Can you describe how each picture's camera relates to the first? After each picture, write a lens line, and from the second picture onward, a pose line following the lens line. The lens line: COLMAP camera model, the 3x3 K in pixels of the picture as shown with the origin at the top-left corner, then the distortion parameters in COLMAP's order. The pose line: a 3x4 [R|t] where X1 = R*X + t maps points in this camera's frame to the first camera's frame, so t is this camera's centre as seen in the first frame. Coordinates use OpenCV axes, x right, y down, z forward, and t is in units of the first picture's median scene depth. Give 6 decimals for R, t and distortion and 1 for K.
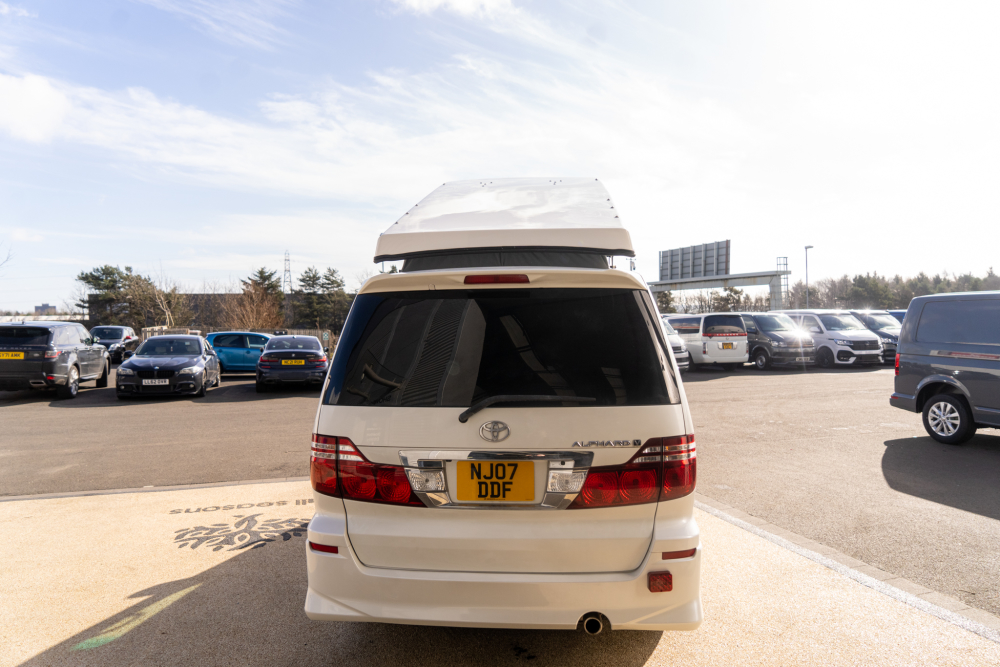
lens RADIAL K [[663.9, 0, 495.6], [0, 663.9, 334.5], [0, 0, 1]] dist [-0.024488, 0.012841]
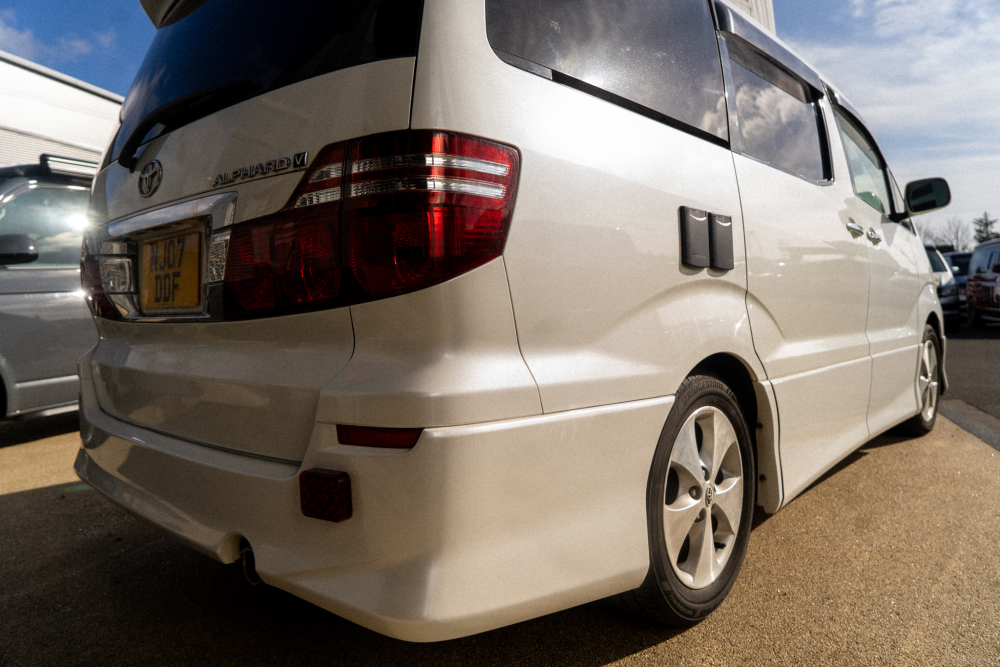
lens RADIAL K [[663.9, 0, 497.6], [0, 663.9, 334.0], [0, 0, 1]] dist [-0.024488, 0.012841]
pose [[0.797640, 0.015993, -0.602922, 0.554702], [0.011602, 0.999057, 0.041850, 0.252143], [0.603022, -0.040377, 0.796702, 0.721930]]
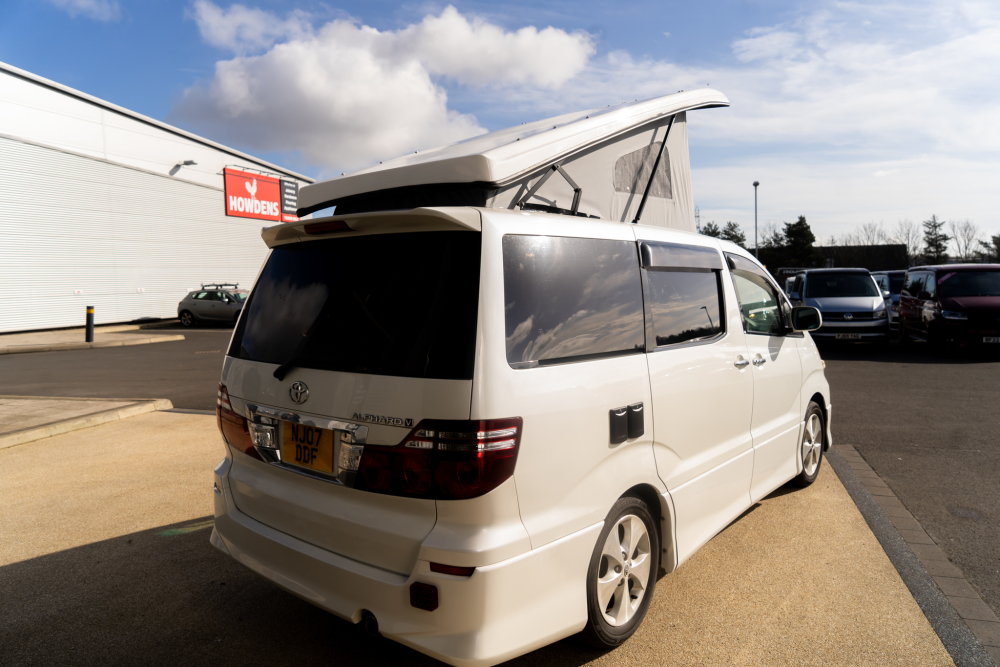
lens RADIAL K [[663.9, 0, 496.0], [0, 663.9, 331.4], [0, 0, 1]] dist [-0.024488, 0.012841]
pose [[0.824747, 0.036847, -0.564301, 0.738103], [-0.002731, 0.998123, 0.061183, 0.002696], [0.565496, -0.048919, 0.823299, 0.390319]]
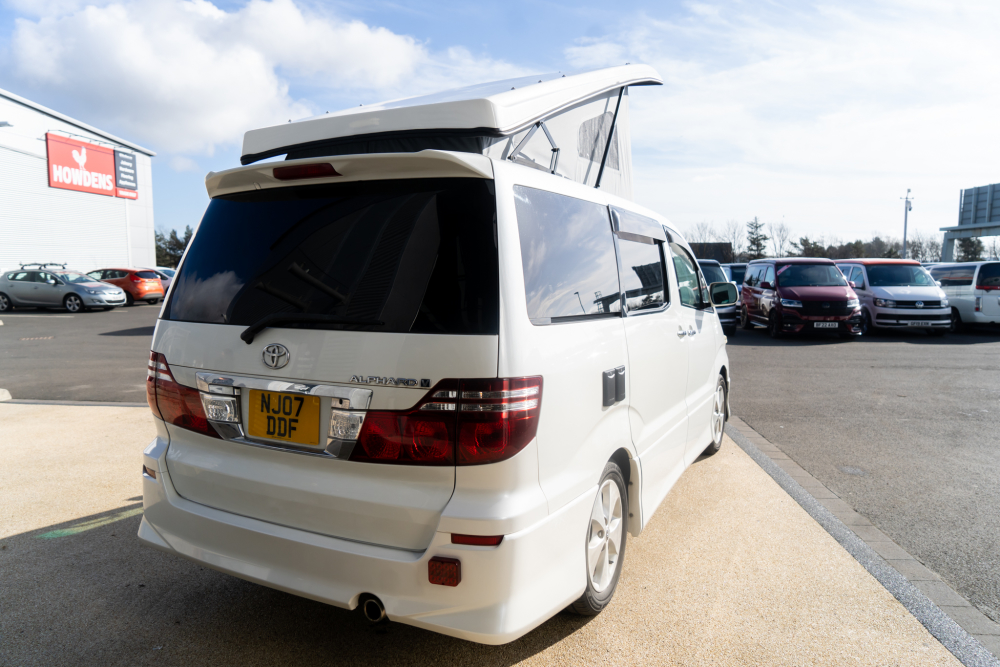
lens RADIAL K [[663.9, 0, 494.1], [0, 663.9, 331.4], [0, 0, 1]] dist [-0.024488, 0.012841]
pose [[0.927448, 0.045138, -0.371217, 0.544177], [-0.019050, 0.997102, 0.073648, 0.049308], [0.373466, -0.061233, 0.925621, 0.341133]]
